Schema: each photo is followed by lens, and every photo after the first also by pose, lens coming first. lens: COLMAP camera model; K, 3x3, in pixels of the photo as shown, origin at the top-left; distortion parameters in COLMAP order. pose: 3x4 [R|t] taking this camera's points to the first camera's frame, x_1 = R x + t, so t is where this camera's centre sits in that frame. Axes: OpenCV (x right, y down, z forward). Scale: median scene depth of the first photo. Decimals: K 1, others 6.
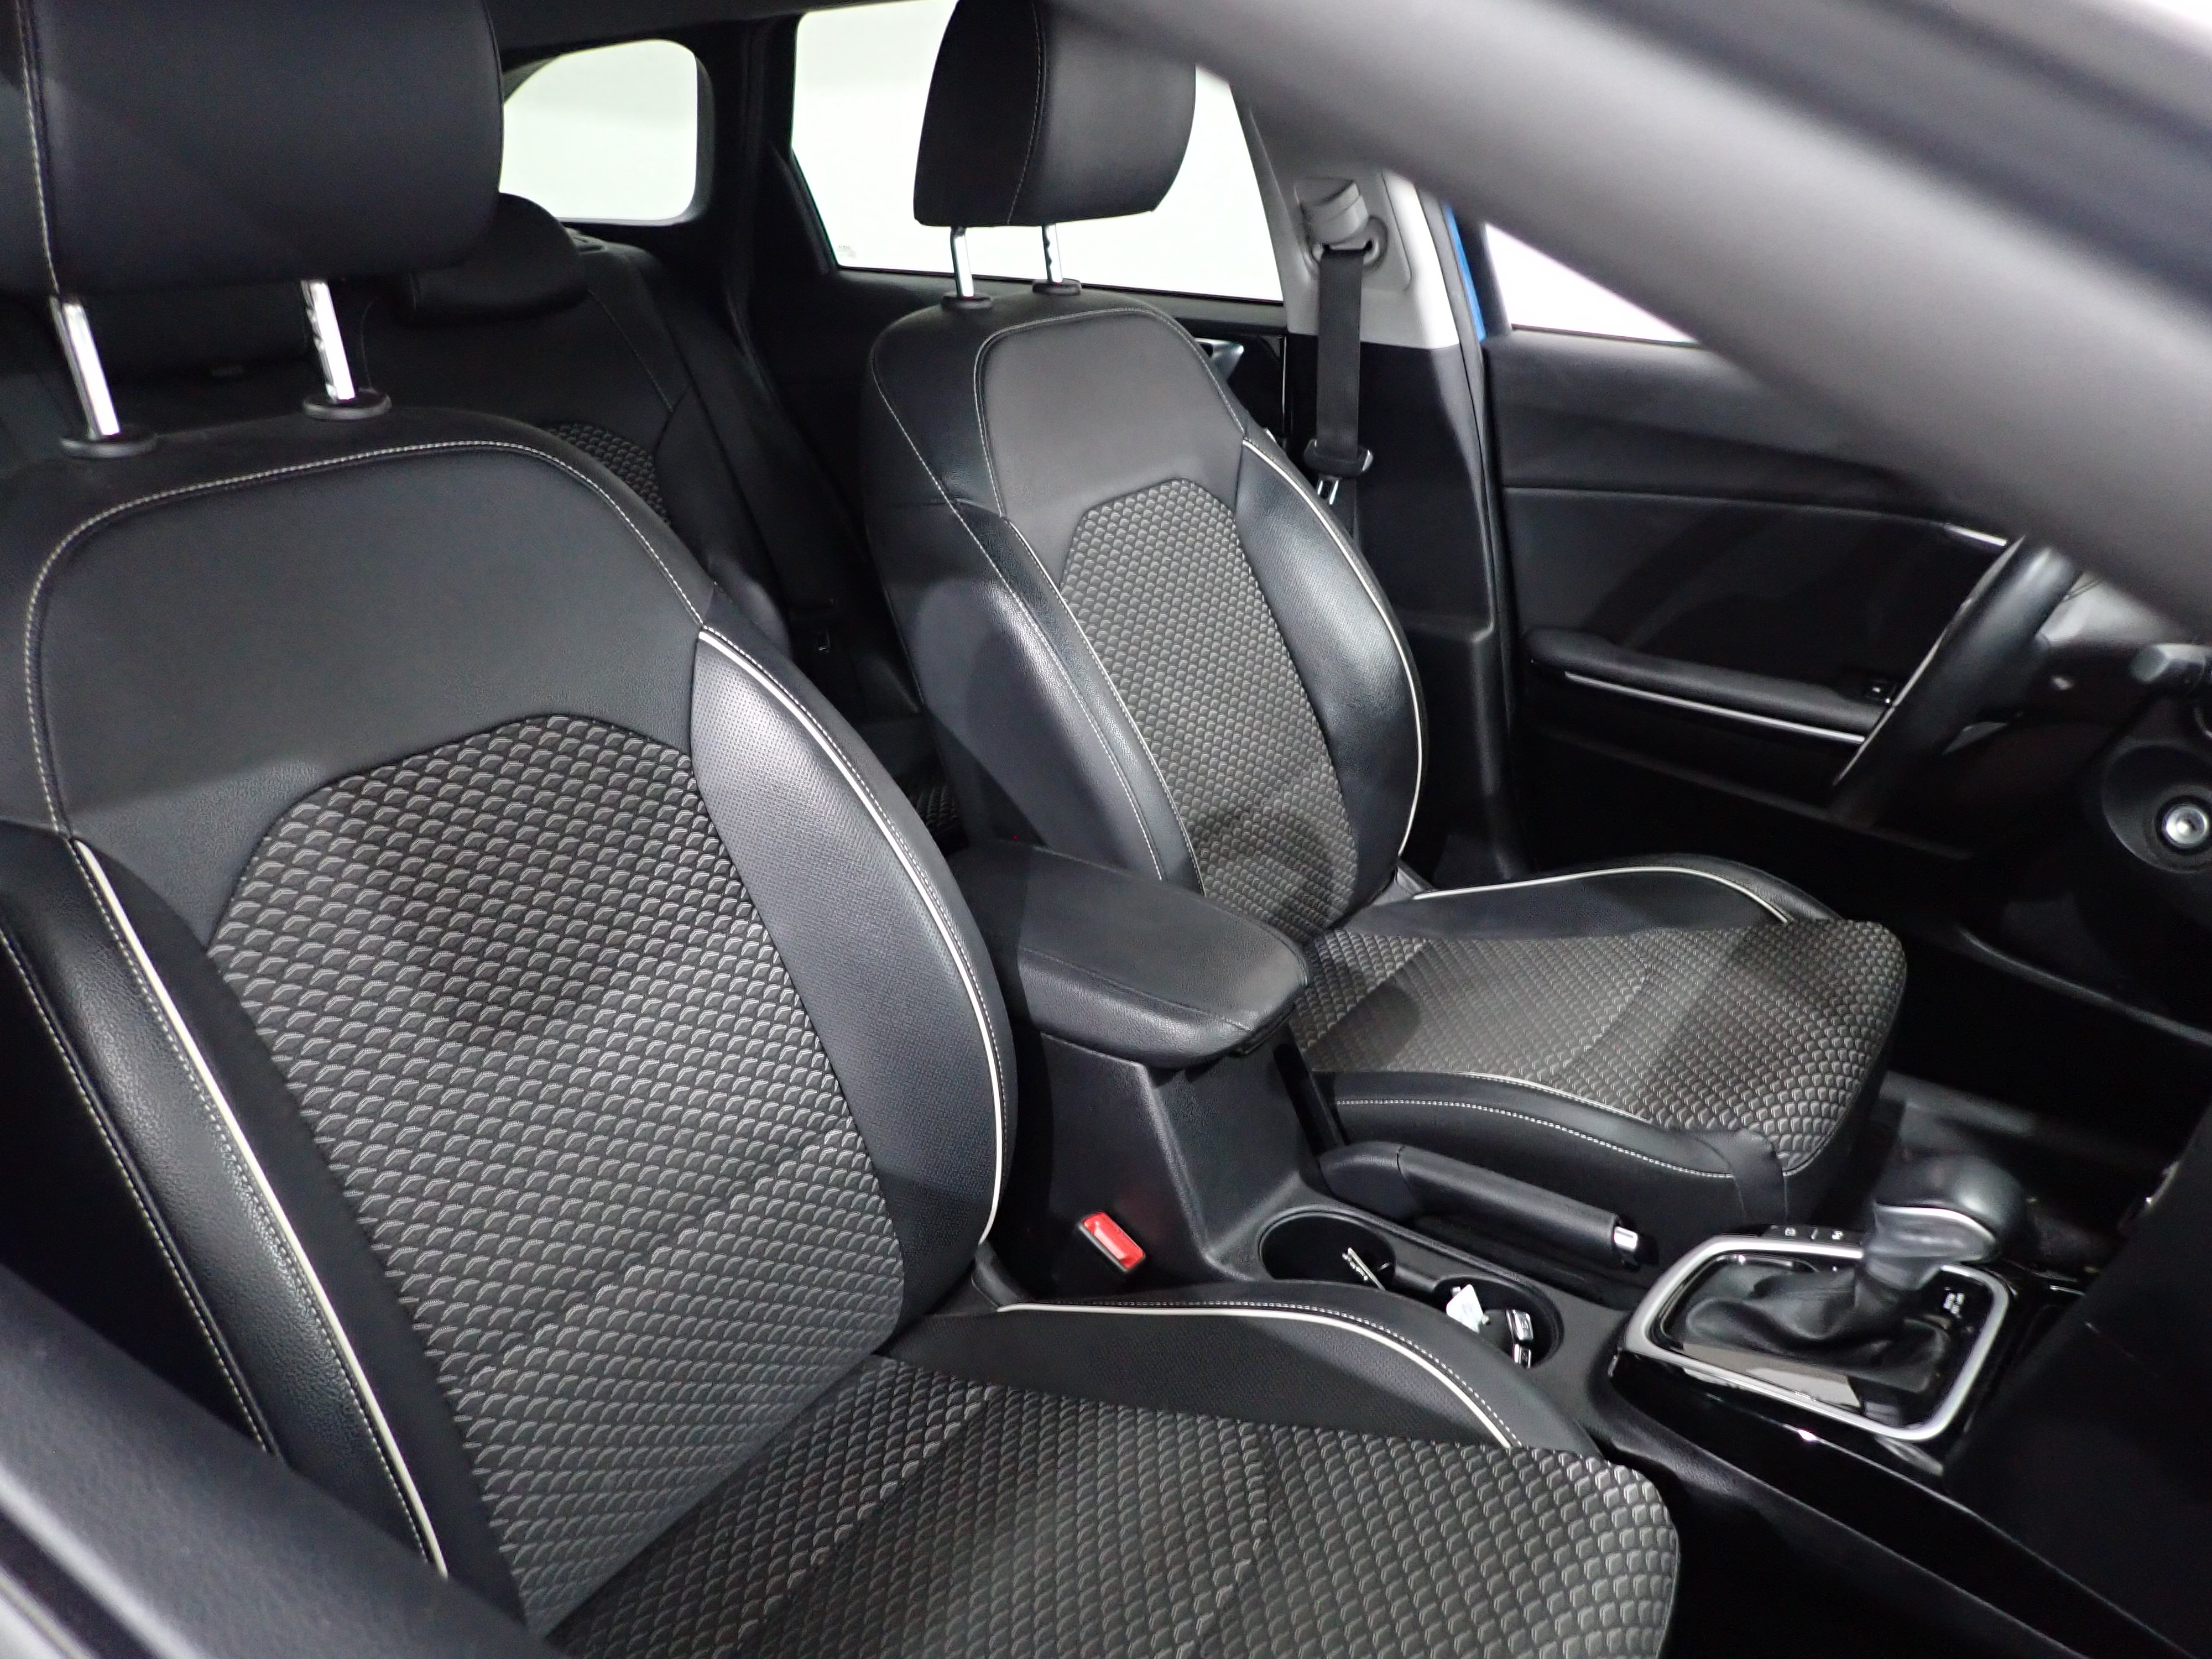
lens RADIAL K [[1617.2, 0, 1092.6], [0, 1617.2, 825.6], [0, 0, 1]] dist [-0.000581, 0.001521]
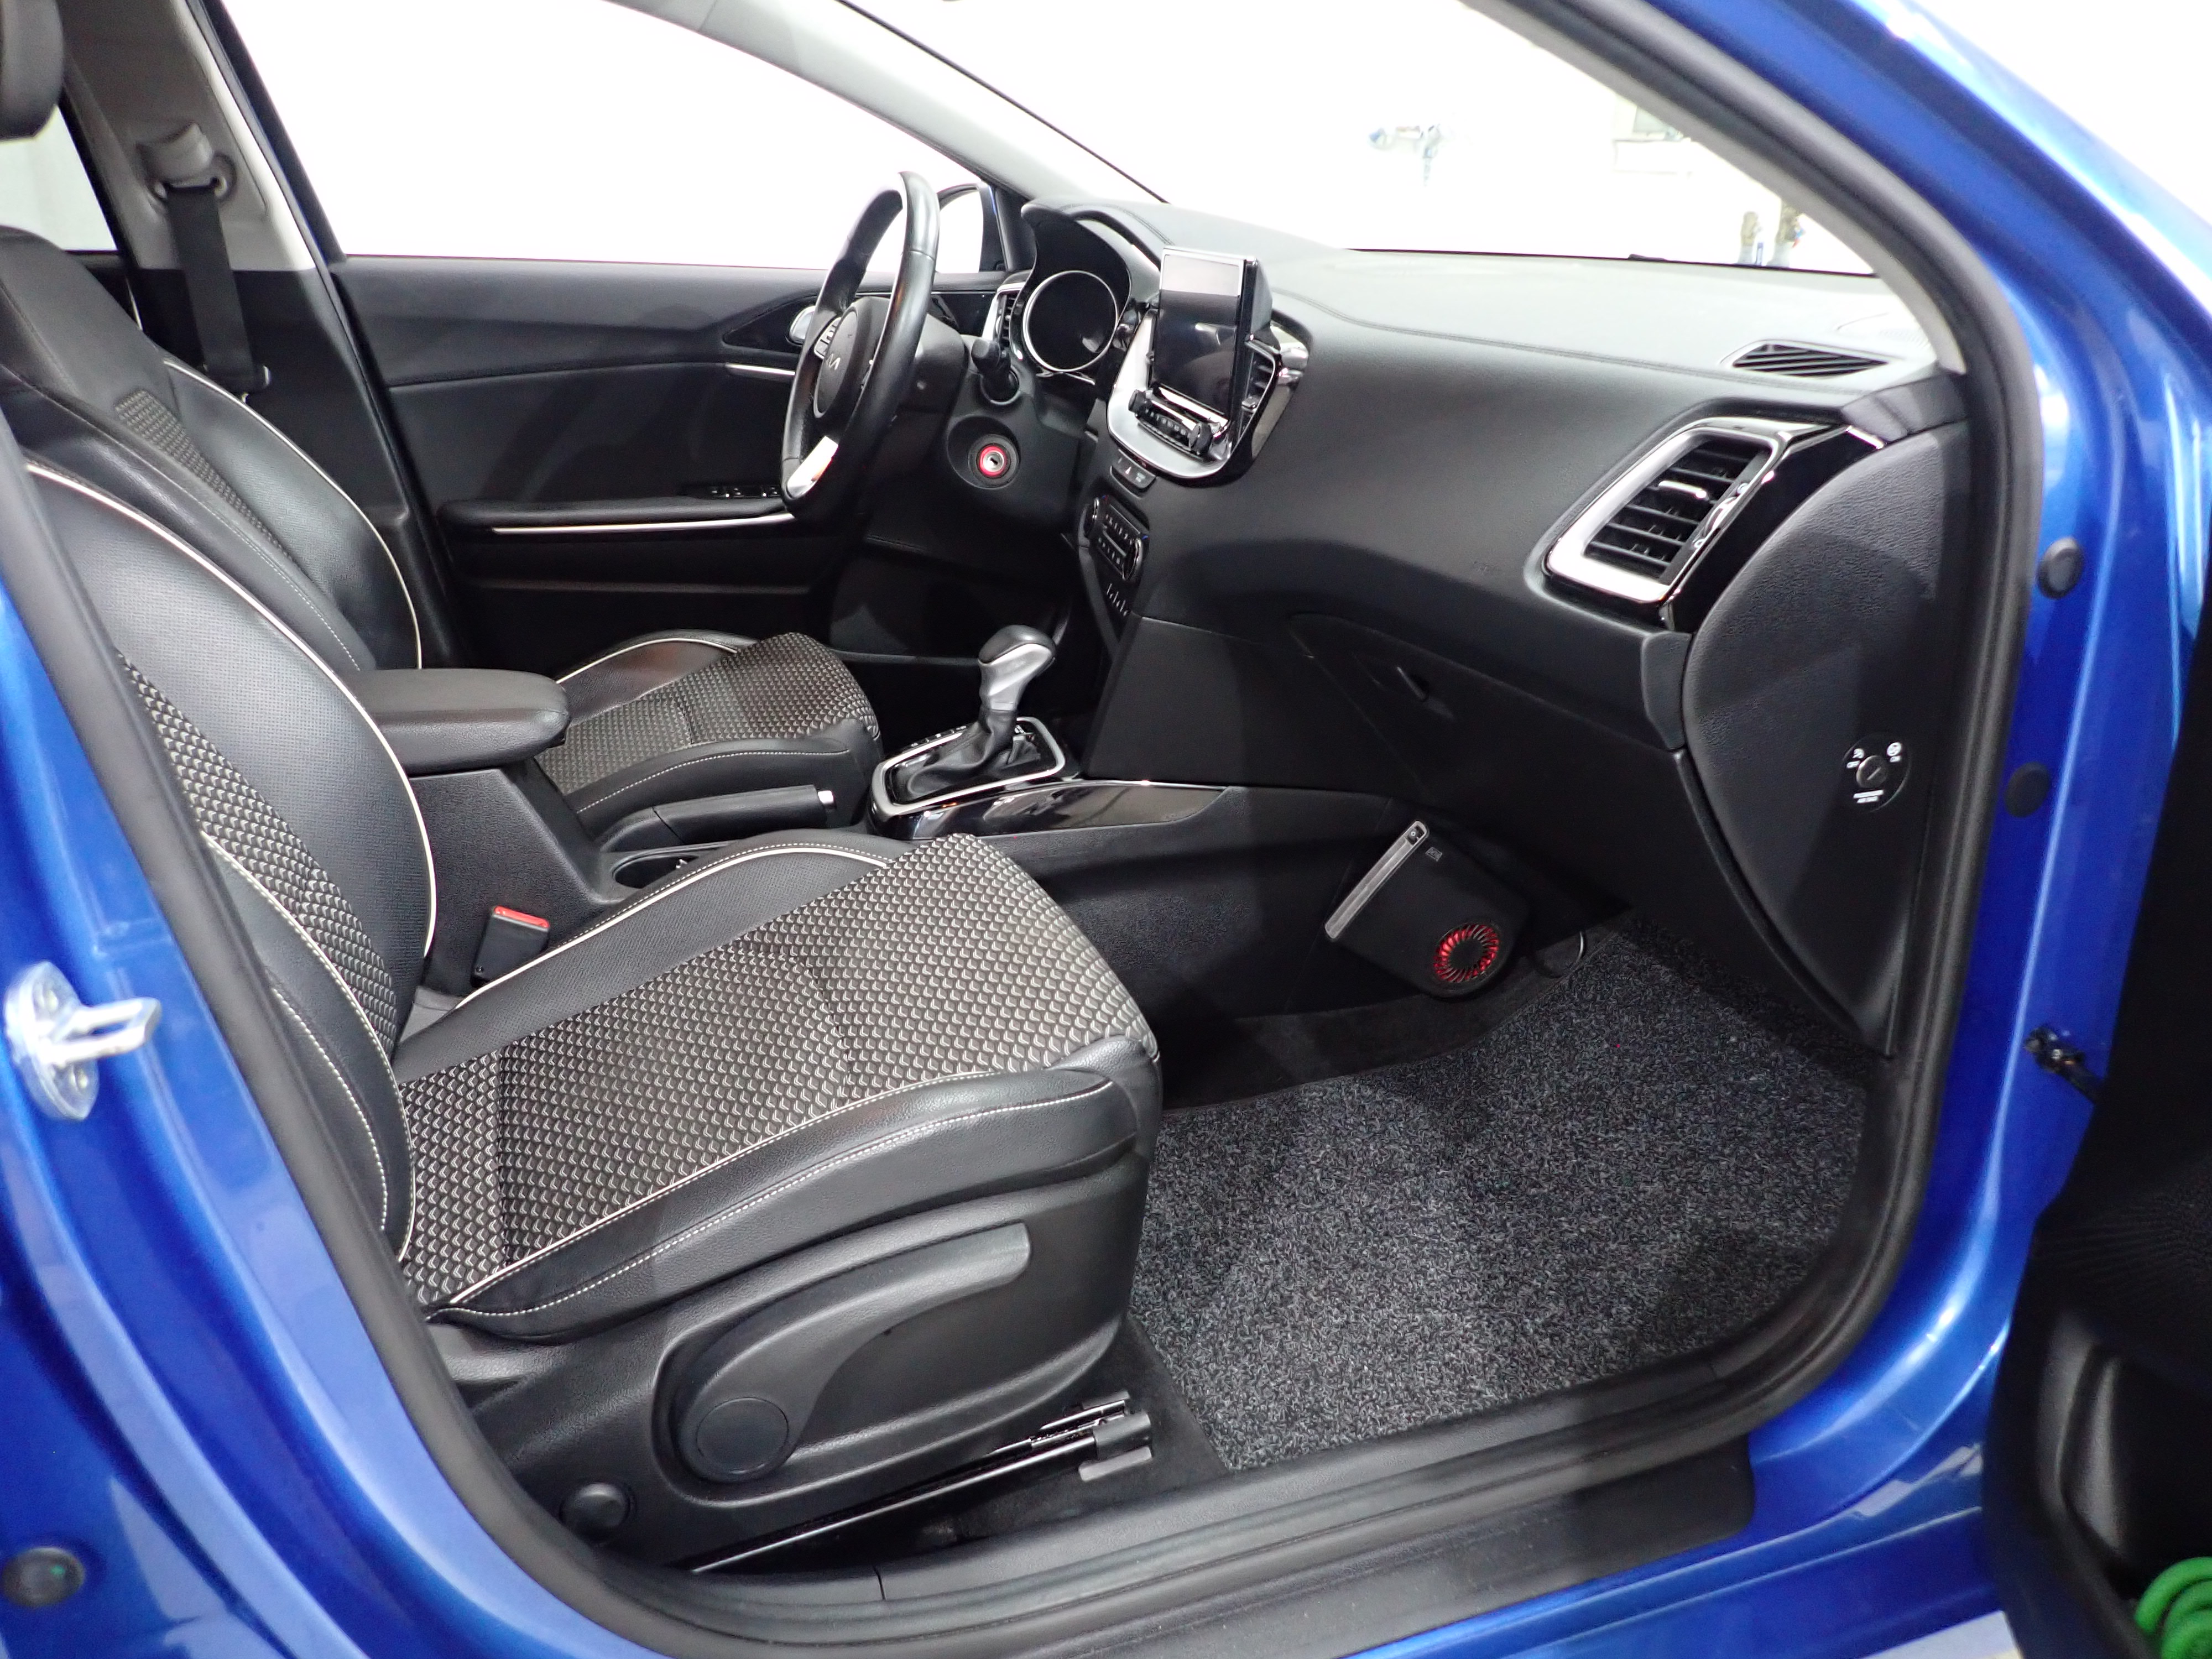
lens RADIAL K [[1617.2, 0, 1092.6], [0, 1617.2, 825.6], [0, 0, 1]] dist [-0.000581, 0.001521]
pose [[0.590013, -0.295950, 0.751198, -0.436831], [0.331085, 0.937260, 0.109209, 0.135830], [-0.736388, 0.184275, 0.650980, -0.092007]]
